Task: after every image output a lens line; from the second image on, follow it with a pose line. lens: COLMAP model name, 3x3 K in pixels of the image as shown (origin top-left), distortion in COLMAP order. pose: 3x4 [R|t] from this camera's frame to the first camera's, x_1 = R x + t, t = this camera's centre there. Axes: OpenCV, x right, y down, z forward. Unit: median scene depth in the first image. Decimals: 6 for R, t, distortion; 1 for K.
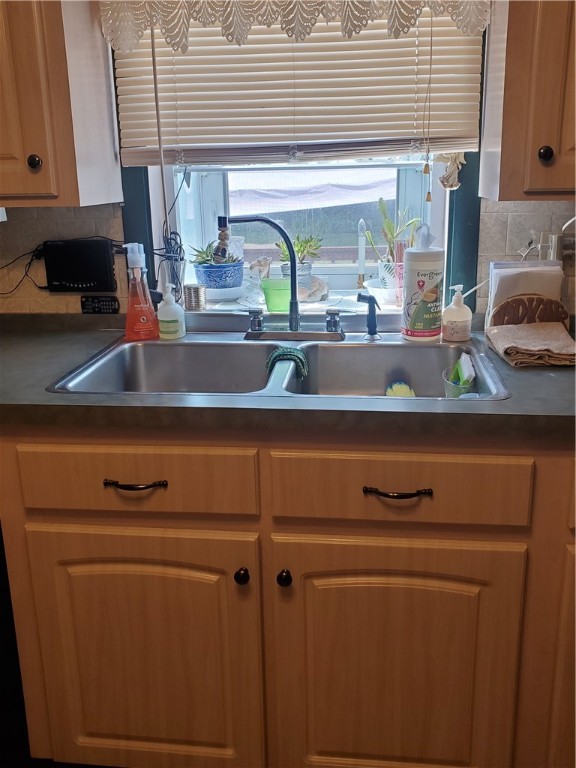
lens RADIAL K [[709.4, 0, 289.2], [0, 709.4, 359.5], [0, 0, 1]] dist [0.010088, -0.006718]
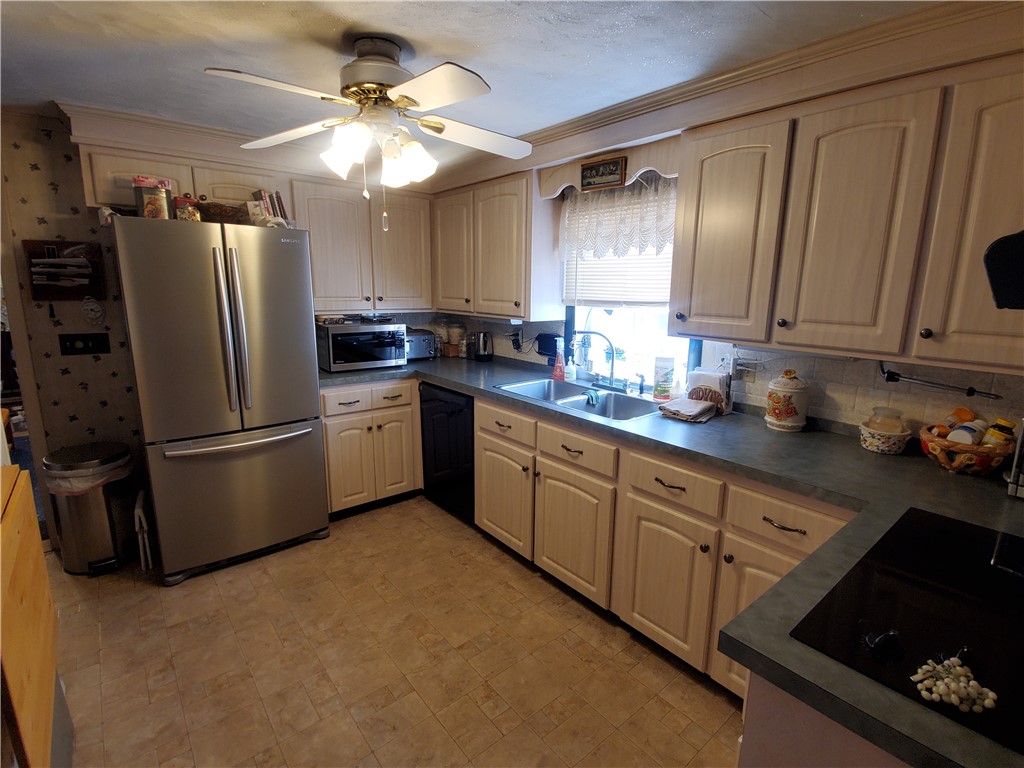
lens RADIAL K [[494.7, 0, 526.2], [0, 494.7, 382.4], [0, 0, 1]] dist [0.000111, 0.000090]
pose [[0.732819, 0.163394, -0.660514, 0.837898], [-0.201700, 0.979273, 0.018467, -0.027892], [0.649841, 0.119693, 0.750587, -0.299189]]
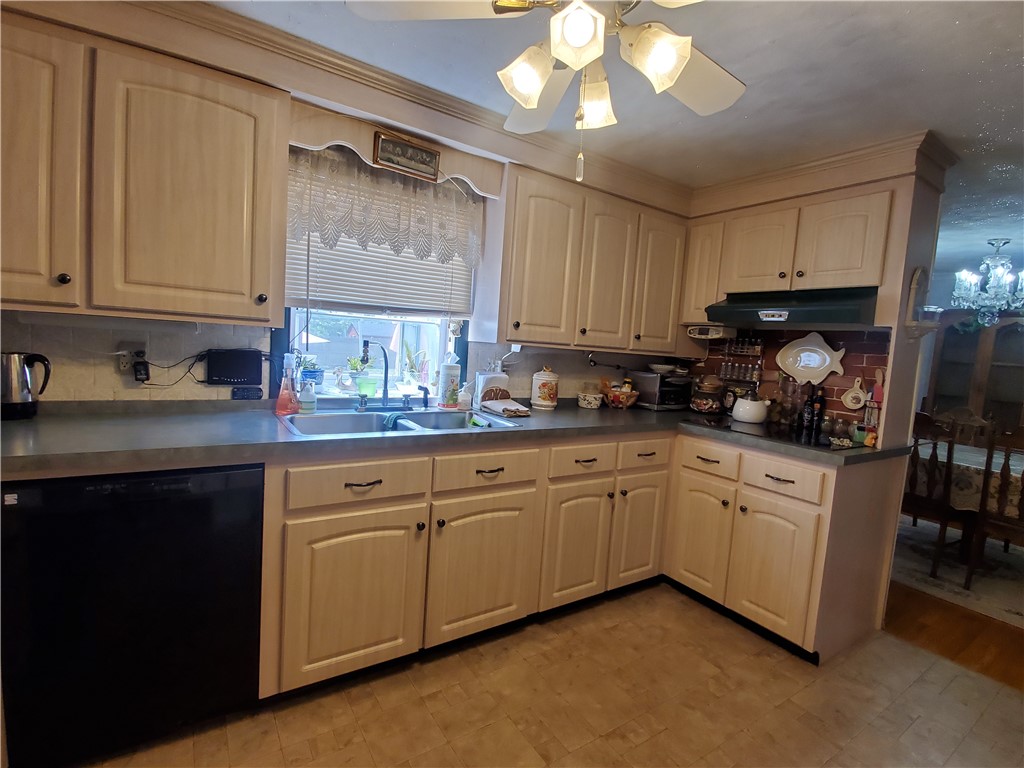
lens RADIAL K [[494.7, 0, 526.2], [0, 494.7, 382.4], [0, 0, 1]] dist [0.000111, 0.000090]
pose [[0.747451, 0.020048, 0.664014, -0.578992], [0.087863, 0.987780, -0.128727, 0.094453], [-0.658481, 0.154560, 0.736556, -0.168640]]
